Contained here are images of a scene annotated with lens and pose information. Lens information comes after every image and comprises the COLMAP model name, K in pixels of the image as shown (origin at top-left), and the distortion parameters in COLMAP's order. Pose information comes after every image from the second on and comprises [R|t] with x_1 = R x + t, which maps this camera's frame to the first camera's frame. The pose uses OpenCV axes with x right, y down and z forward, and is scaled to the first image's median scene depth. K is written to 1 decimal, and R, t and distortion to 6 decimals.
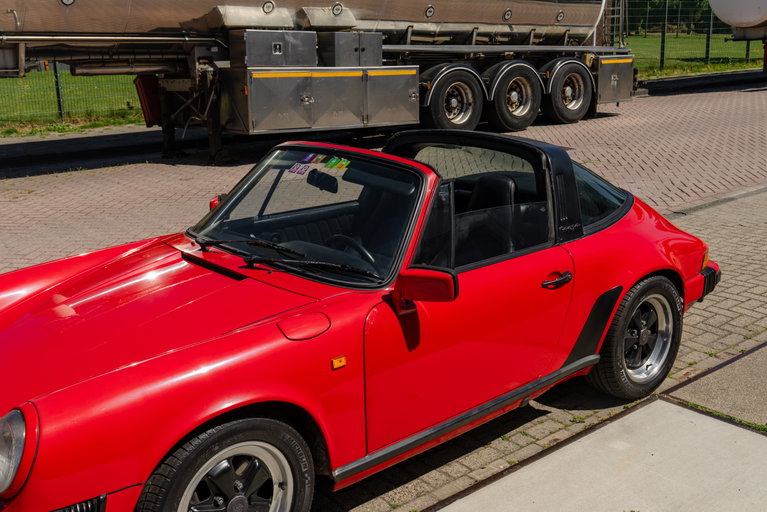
lens RADIAL K [[833.0, 0, 383.5], [0, 833.0, 256.0], [0, 0, 1]] dist [-0.027789, 0.016976]
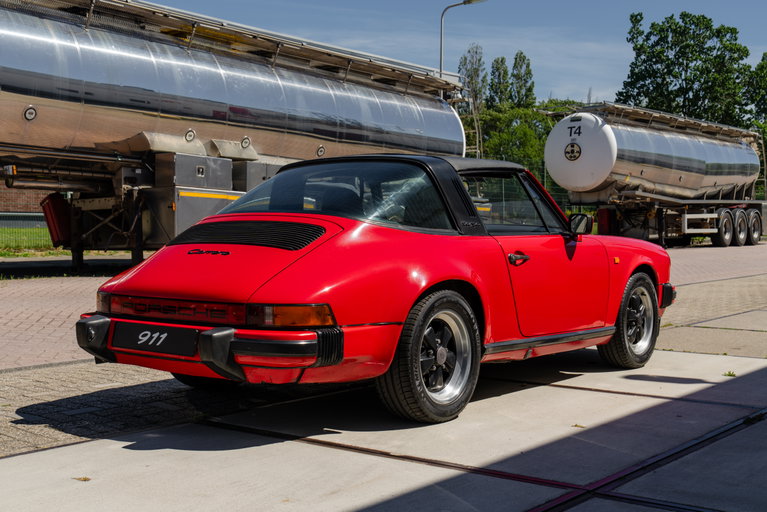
lens RADIAL K [[994.5, 0, 382.7], [0, 994.5, 300.9], [0, 0, 1]] dist [-0.008620, -0.037599]
pose [[0.976178, 0.007382, 0.216846, -0.173180], [0.031425, 0.984073, -0.174966, 0.155356], [-0.214684, 0.177613, 0.960398, -0.284558]]
